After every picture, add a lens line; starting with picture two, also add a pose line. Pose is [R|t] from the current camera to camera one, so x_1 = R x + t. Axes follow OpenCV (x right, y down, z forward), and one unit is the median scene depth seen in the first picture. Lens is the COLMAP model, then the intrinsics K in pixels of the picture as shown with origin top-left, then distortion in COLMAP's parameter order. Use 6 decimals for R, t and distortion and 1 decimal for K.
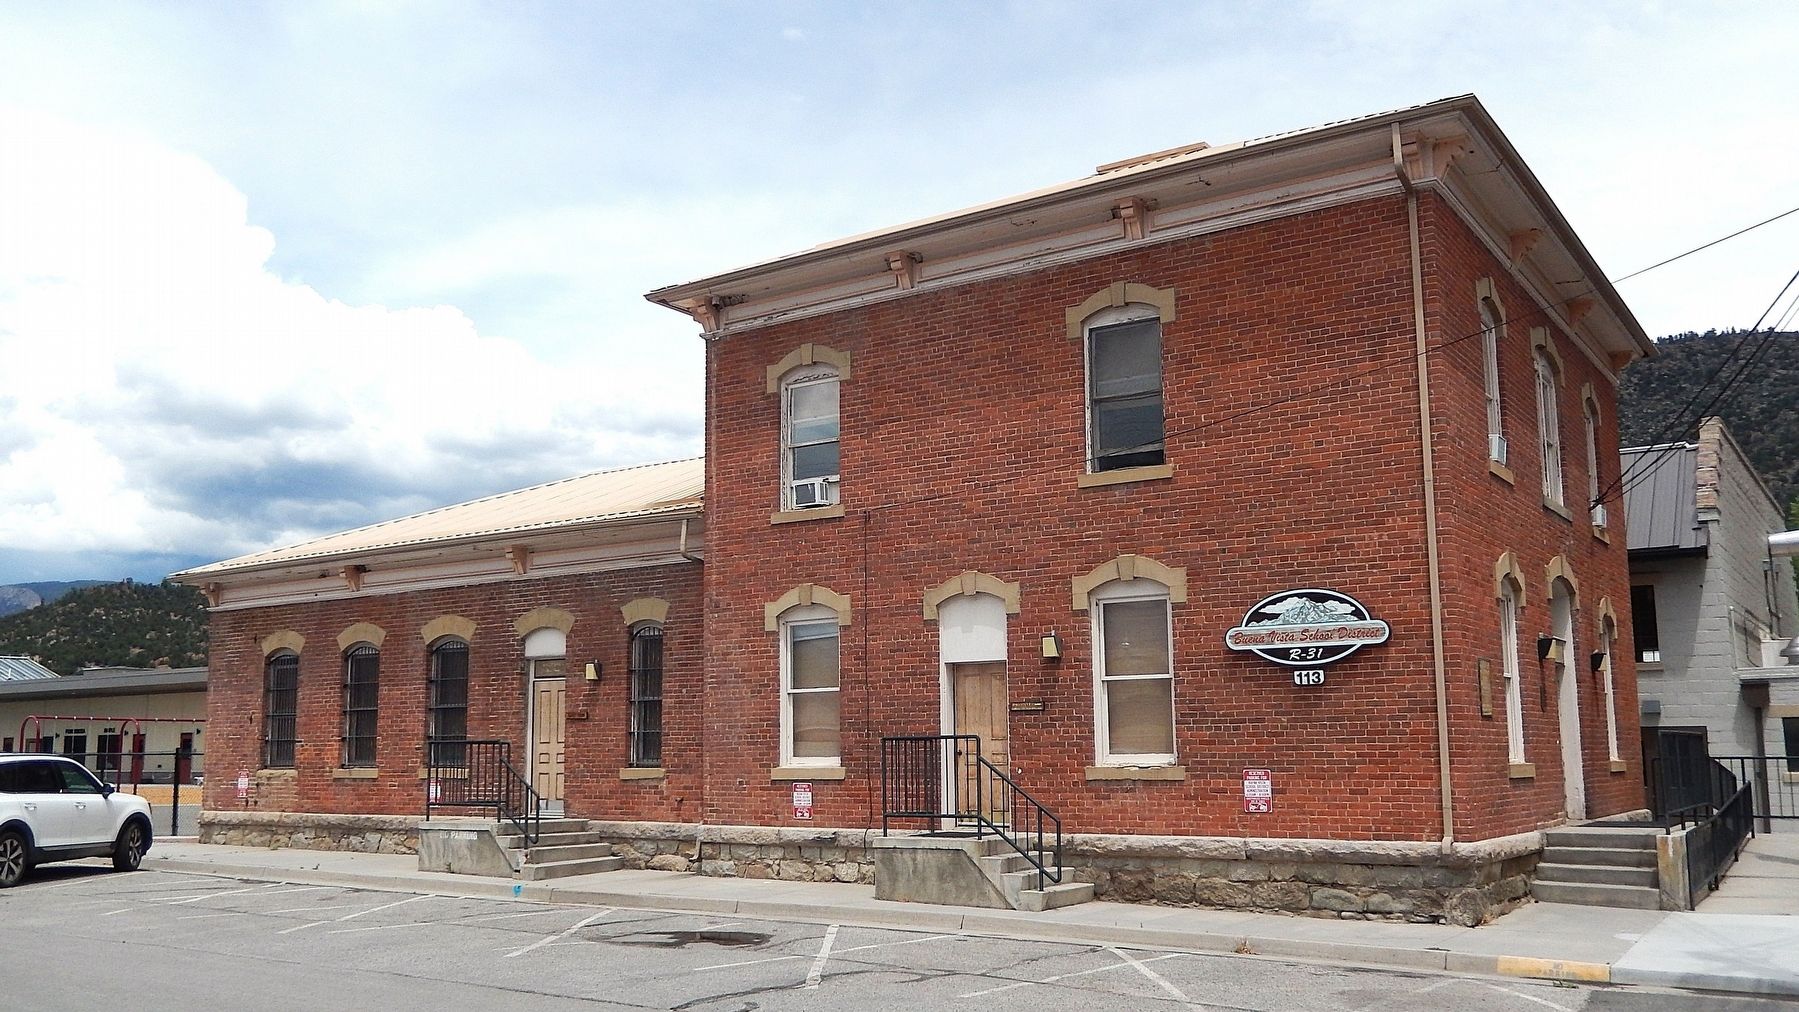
lens RADIAL K [[1557.4, 0, 899.5], [0, 1557.4, 506.0], [0, 0, 1]] dist [-0.002718, -0.246137]
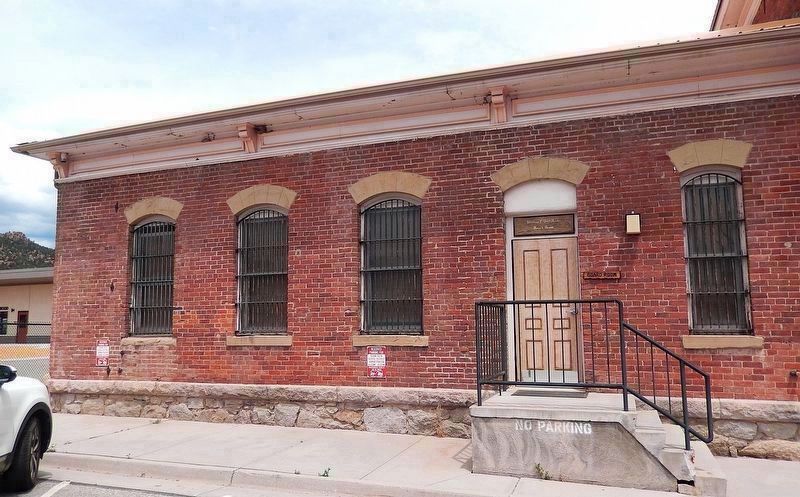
lens RADIAL K [[624.3, 0, 398.0], [0, 624.3, 260.7], [0, 0, 1]] dist [-0.009511, -0.005484]
pose [[0.974936, 0.028515, 0.220652, -0.357299], [-0.039954, 0.998069, 0.047554, 0.102972], [-0.218870, -0.055178, 0.974193, 0.616759]]
